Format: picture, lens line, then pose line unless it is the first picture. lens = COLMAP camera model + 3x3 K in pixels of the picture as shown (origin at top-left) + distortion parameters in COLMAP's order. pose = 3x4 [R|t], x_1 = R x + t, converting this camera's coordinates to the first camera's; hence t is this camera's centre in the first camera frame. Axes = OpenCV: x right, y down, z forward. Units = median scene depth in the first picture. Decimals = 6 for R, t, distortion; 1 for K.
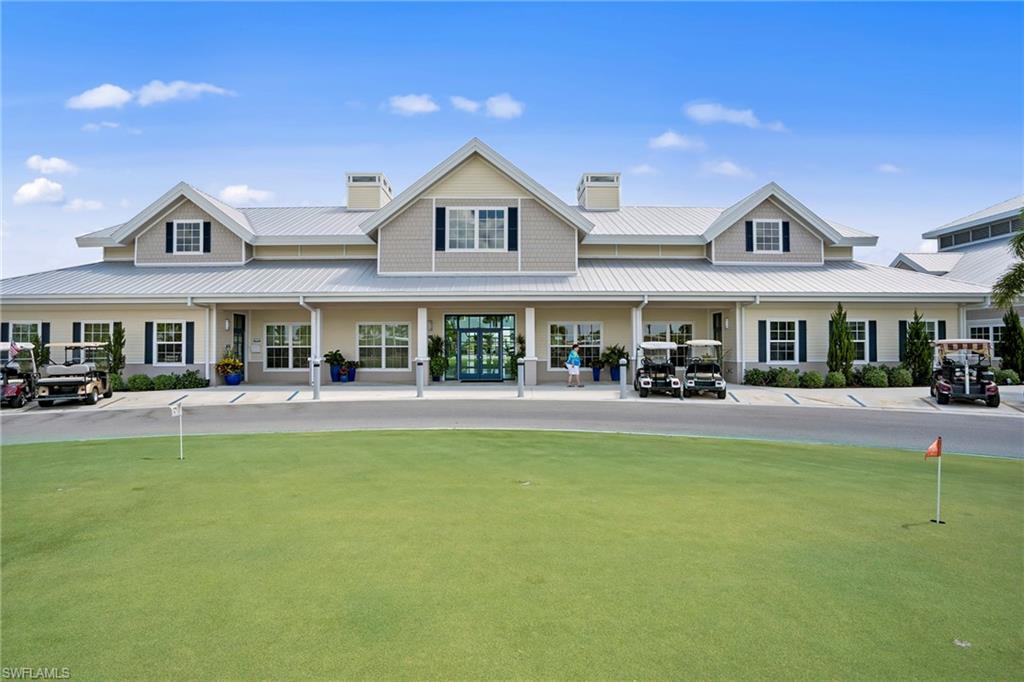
lens RADIAL K [[477.8, 0, 512.0], [0, 477.8, 341.0], [0, 0, 1]] dist [-0.036205, 0.000058]
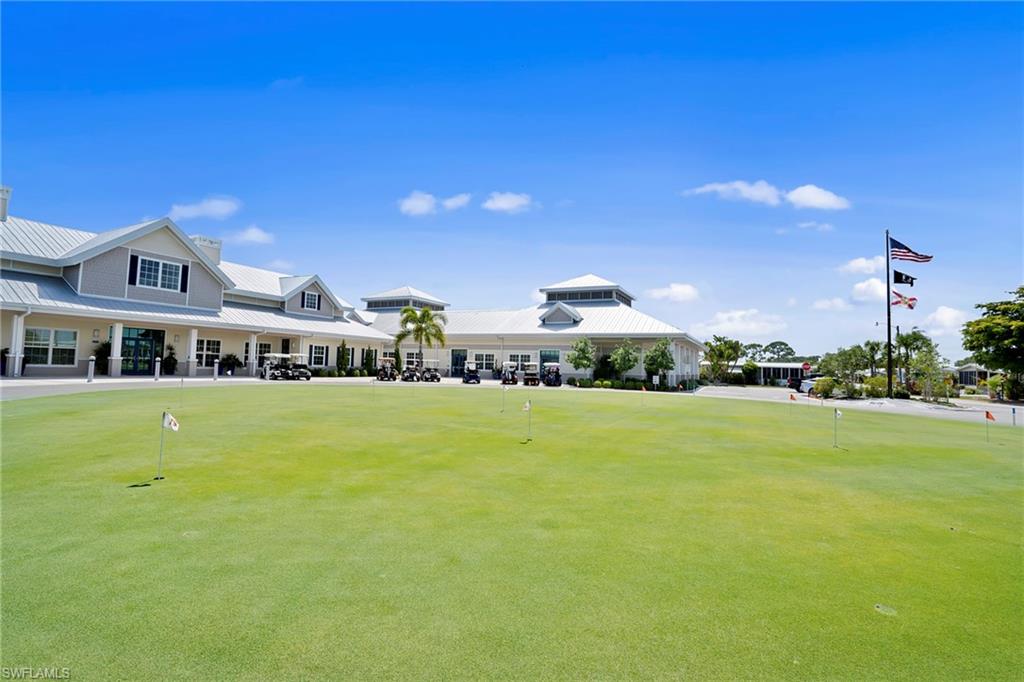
lens RADIAL K [[477.8, 0, 512.0], [0, 477.8, 341.0], [0, 0, 1]] dist [-0.036205, 0.000058]
pose [[0.453799, 0.061688, 0.888966, -0.884015], [-0.055589, 0.997618, -0.040851, -0.024062], [-0.889368, -0.030879, 0.456147, -0.696528]]
